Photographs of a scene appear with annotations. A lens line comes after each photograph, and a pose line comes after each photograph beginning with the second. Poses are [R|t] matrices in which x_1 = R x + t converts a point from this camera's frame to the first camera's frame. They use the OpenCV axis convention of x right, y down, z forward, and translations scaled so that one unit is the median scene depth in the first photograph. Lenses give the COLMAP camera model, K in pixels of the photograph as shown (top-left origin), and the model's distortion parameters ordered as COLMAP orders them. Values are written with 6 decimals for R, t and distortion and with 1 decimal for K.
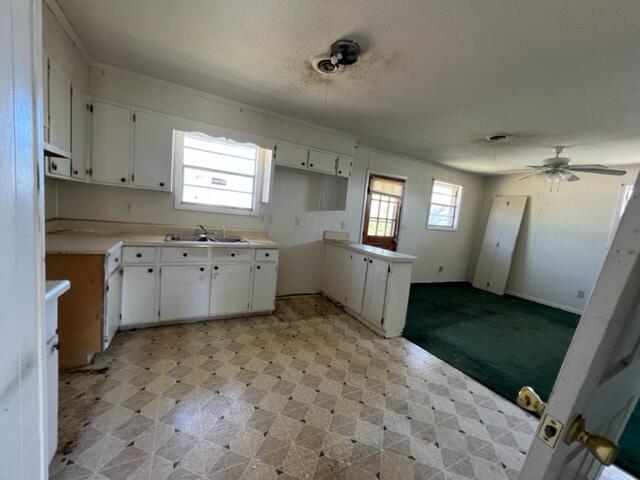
lens RADIAL K [[256.3, 0, 319.9], [0, 256.3, 239.3], [0, 0, 1]] dist [0.000463, -0.000111]
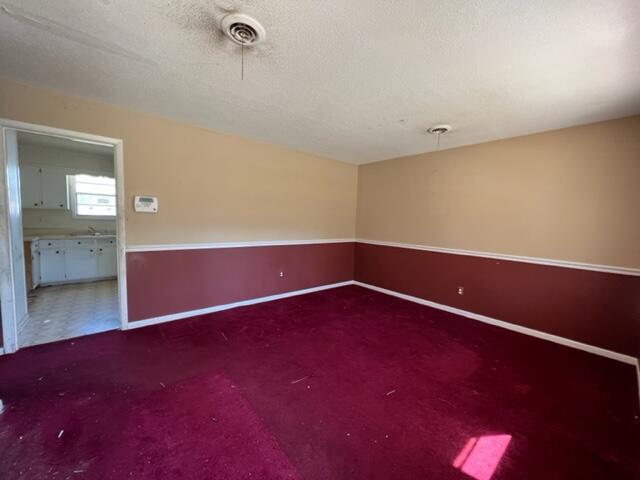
lens RADIAL K [[256.3, 0, 319.9], [0, 256.3, 239.3], [0, 0, 1]] dist [0.000463, -0.000111]
pose [[0.973823, -0.086631, 0.210151, 0.549443], [0.090264, 0.995888, -0.007740, 0.145841], [-0.208617, 0.026506, 0.977638, -0.826908]]
